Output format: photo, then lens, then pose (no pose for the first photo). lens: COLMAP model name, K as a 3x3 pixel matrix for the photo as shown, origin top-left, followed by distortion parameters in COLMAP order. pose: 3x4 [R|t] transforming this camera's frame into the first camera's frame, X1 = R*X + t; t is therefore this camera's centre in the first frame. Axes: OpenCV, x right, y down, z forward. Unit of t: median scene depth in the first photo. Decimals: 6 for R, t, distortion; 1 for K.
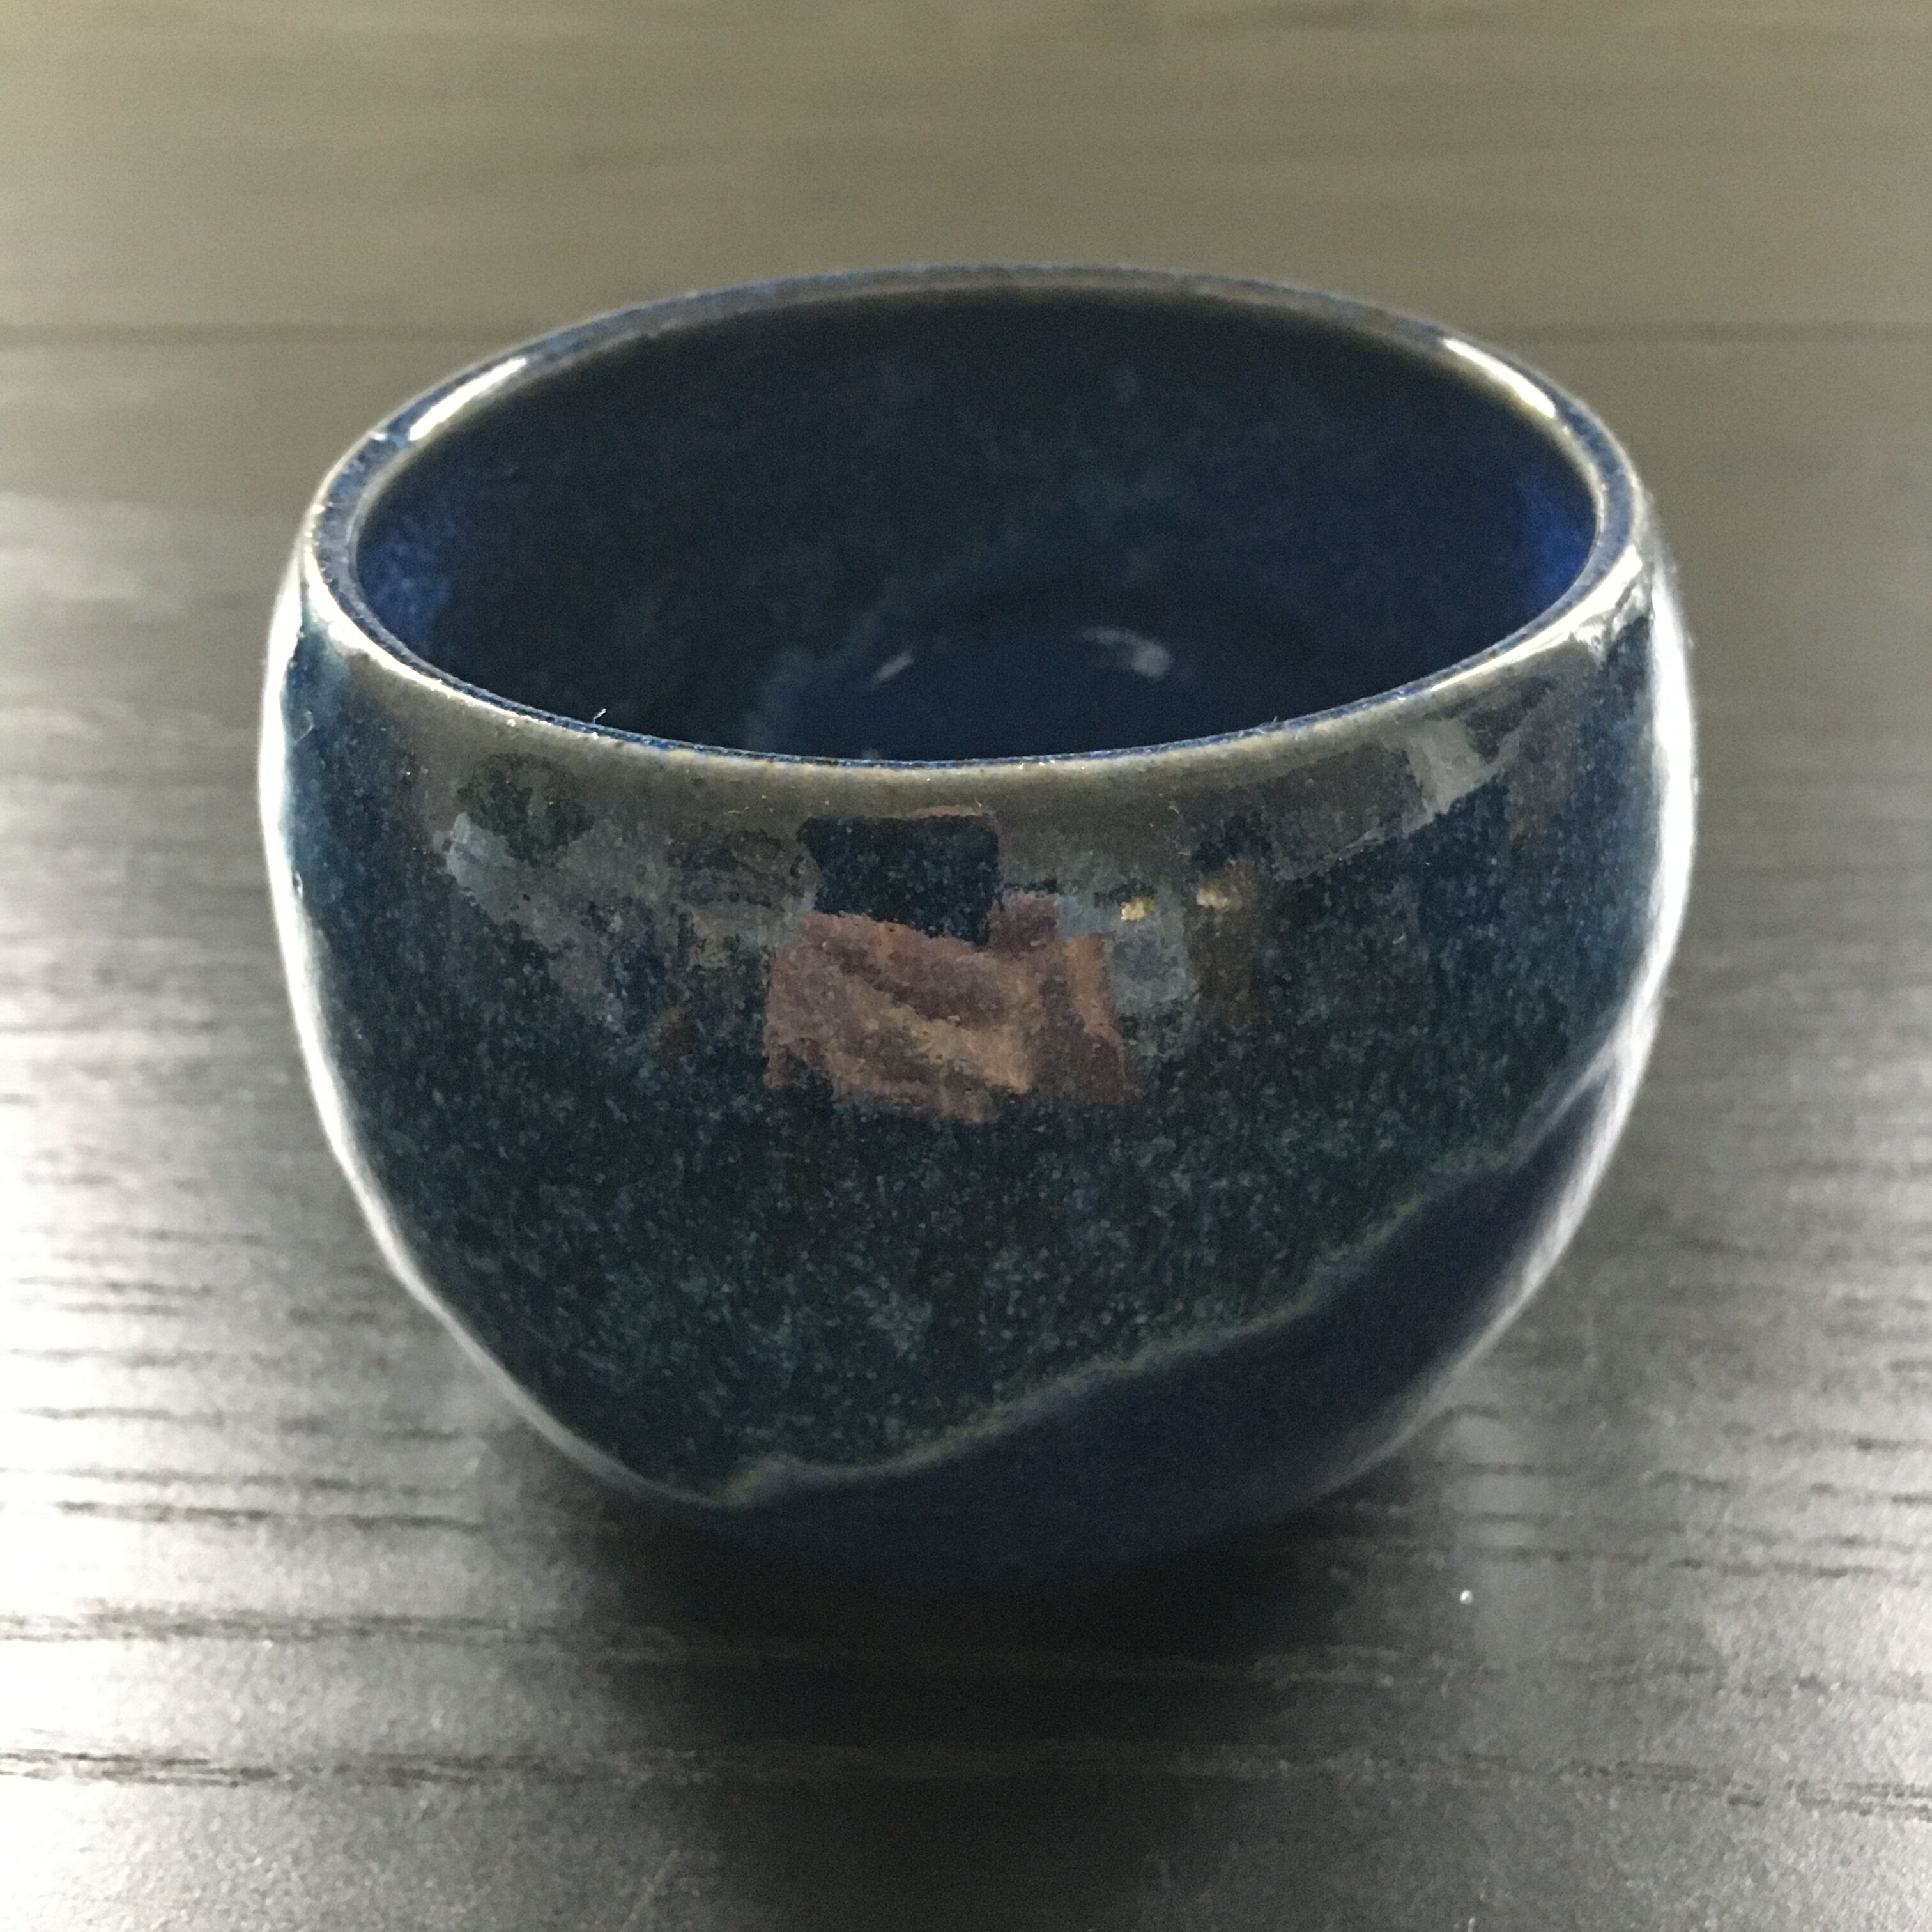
lens RADIAL K [[2305.0, 0, 974.1], [0, 2305.0, 979.7], [0, 0, 1]] dist [-0.019196, 0.000000]
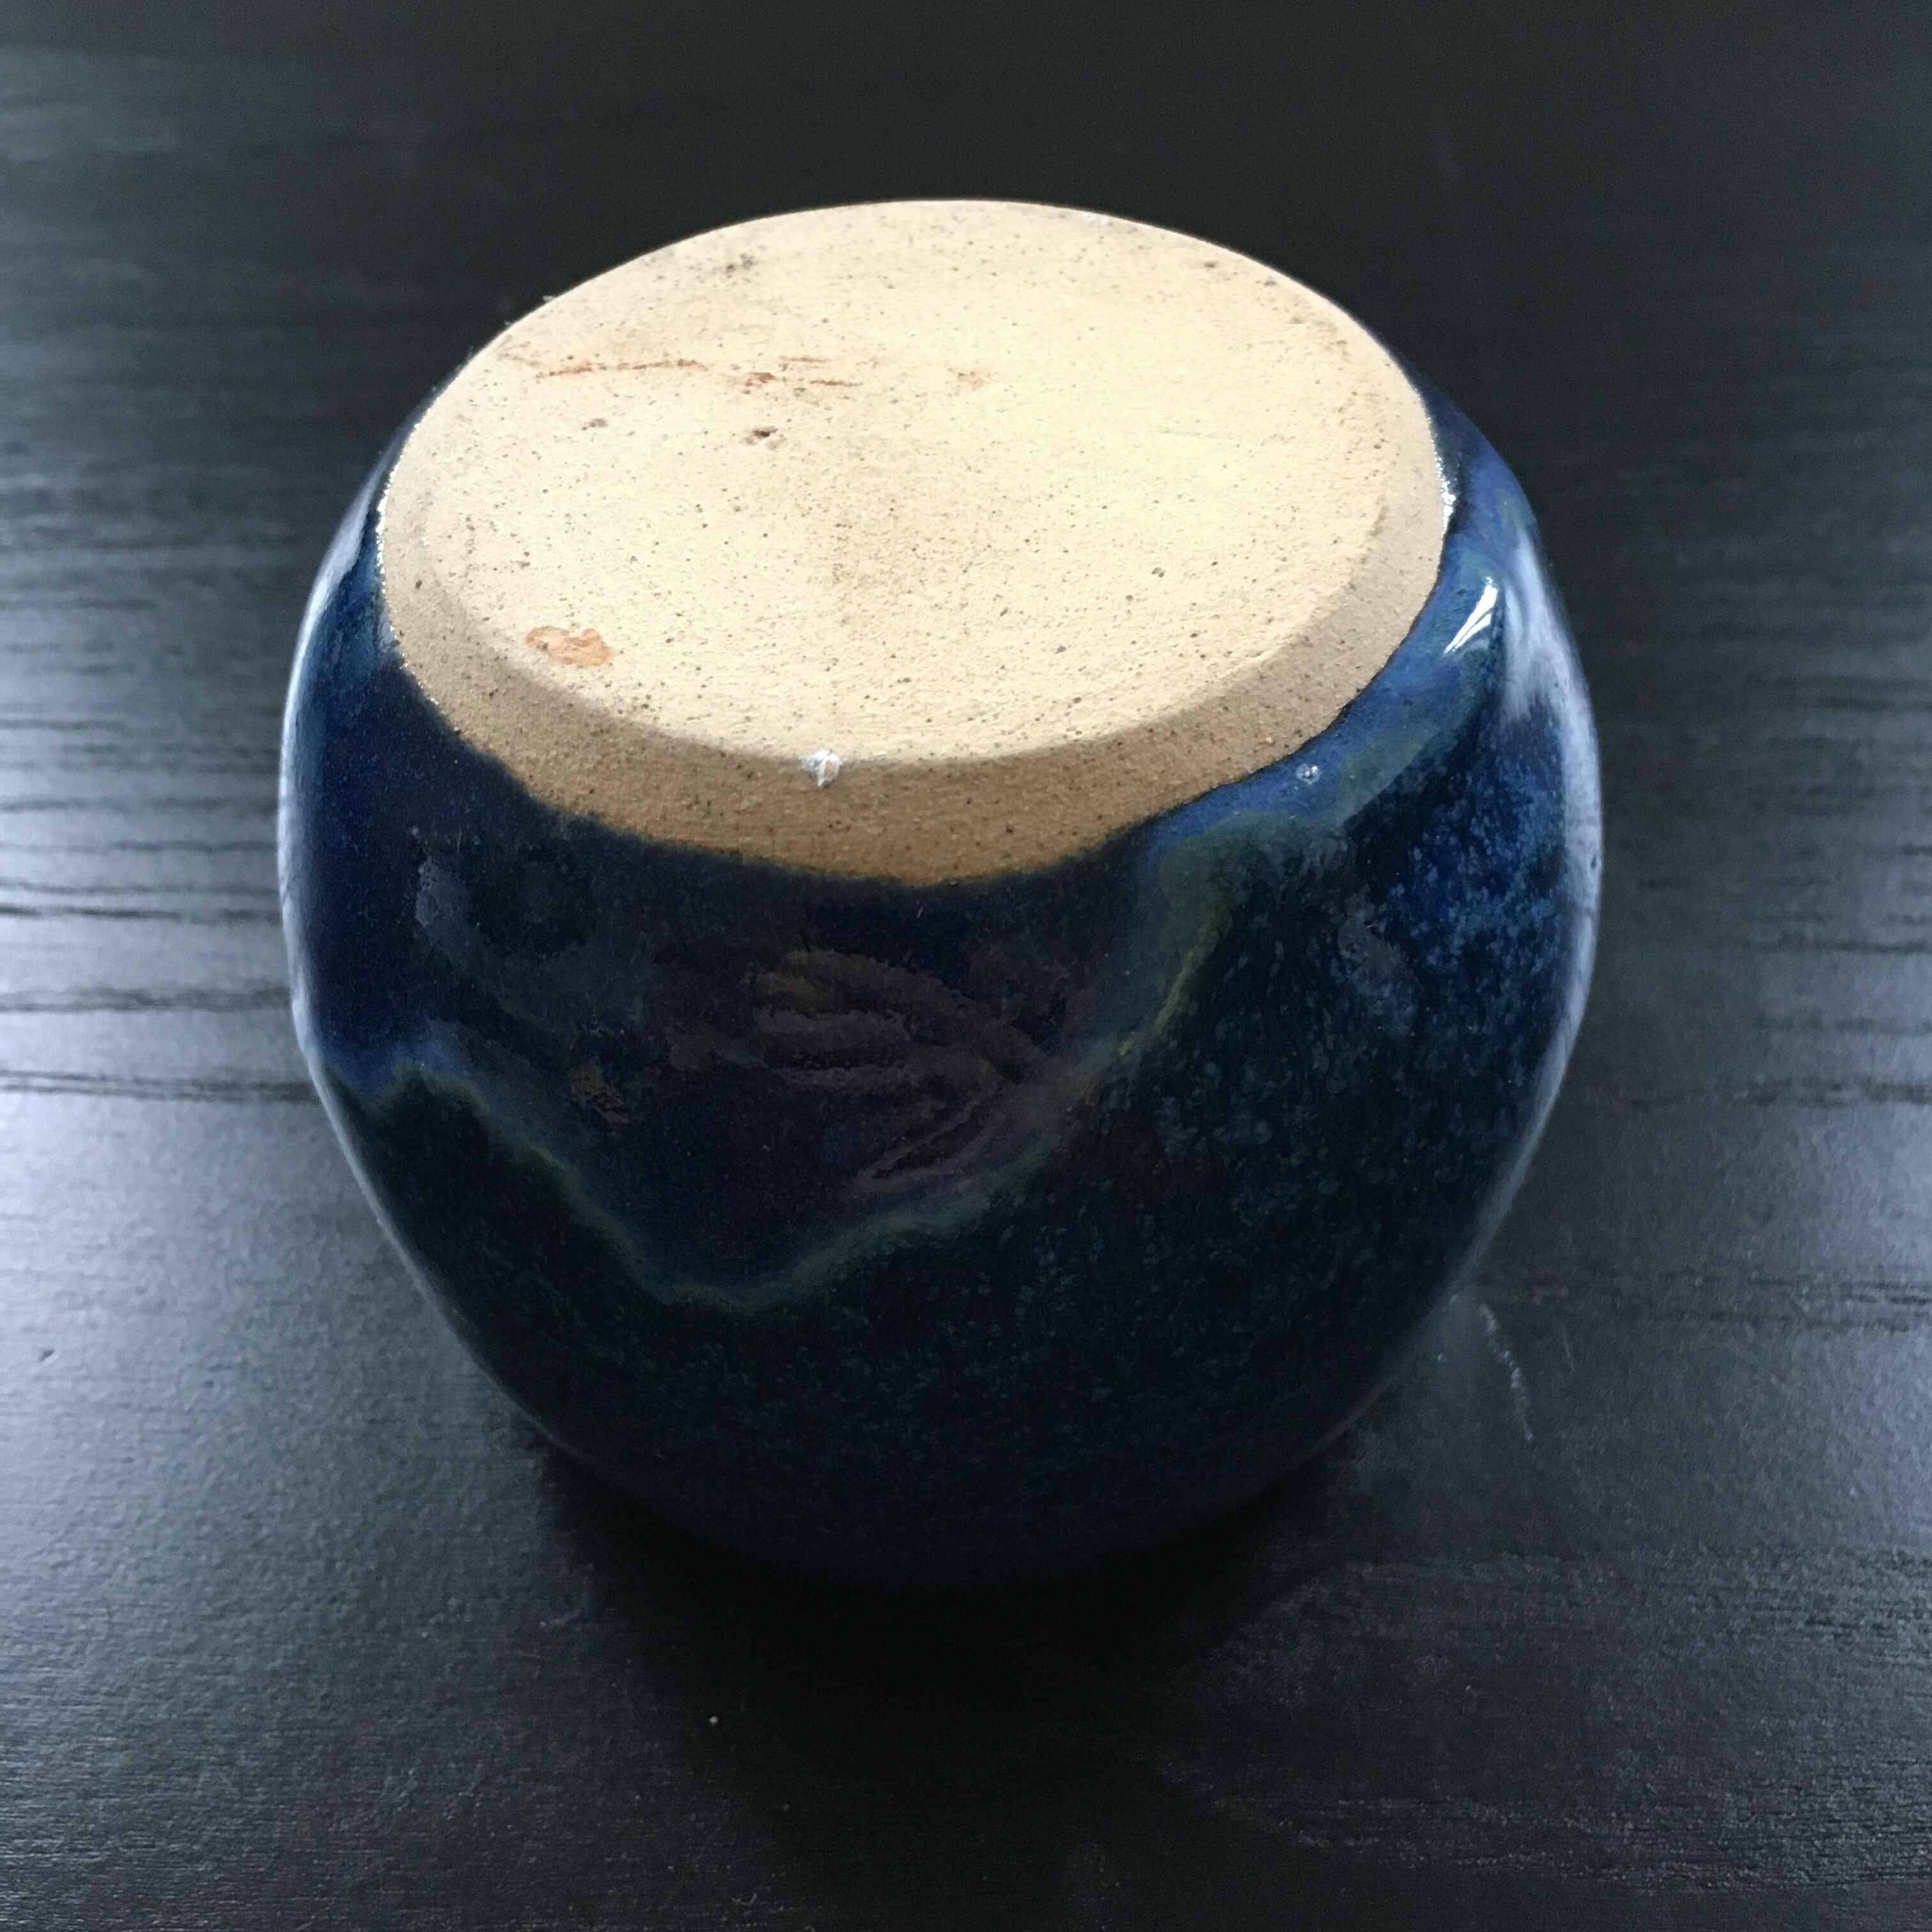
lens RADIAL K [[2305.0, 0, 950.7], [0, 2305.0, 978.4], [0, 0, 1]] dist [-0.019196, 0.000000]
pose [[0.999764, -0.013023, -0.017388, 0.023258], [0.016292, 0.978923, 0.203581, 0.005135], [0.014370, -0.203816, 0.978904, -0.186369]]
